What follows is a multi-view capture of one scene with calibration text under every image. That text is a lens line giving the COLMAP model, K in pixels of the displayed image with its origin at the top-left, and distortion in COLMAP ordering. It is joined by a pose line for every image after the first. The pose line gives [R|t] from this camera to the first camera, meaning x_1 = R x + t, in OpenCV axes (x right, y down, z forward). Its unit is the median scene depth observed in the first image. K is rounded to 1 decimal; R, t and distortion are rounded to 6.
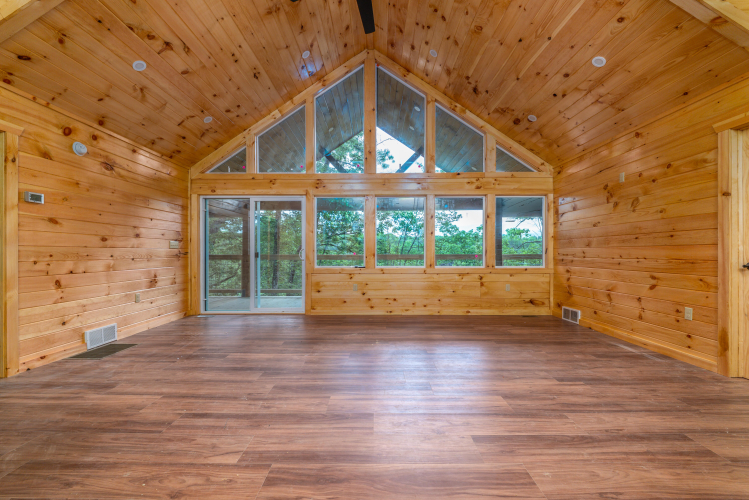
lens RADIAL K [[313.9, 0, 367.0], [0, 313.9, 253.9], [0, 0, 1]] dist [-0.010330, 0.000061]
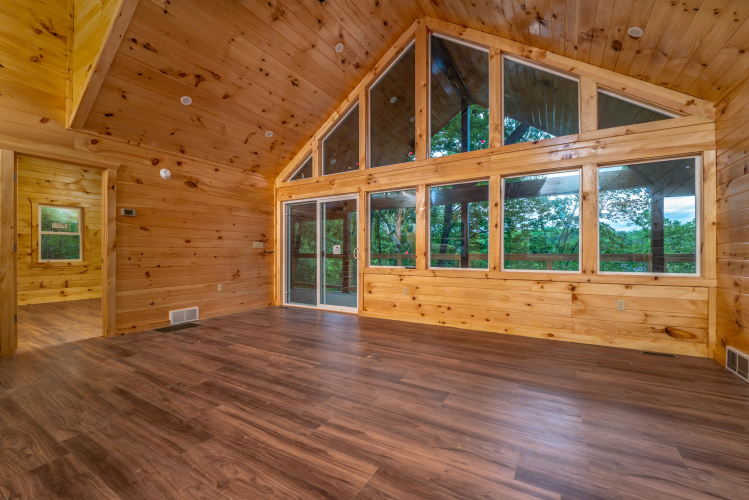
lens RADIAL K [[311.4, 0, 374.3], [0, 311.4, 252.5], [0, 0, 1]] dist [0.000607, -0.009735]
pose [[0.865102, -0.000017, -0.501595, 0.336753], [-0.001914, 0.999993, -0.003334, 0.001857], [0.501592, 0.003844, 0.865096, 0.193367]]
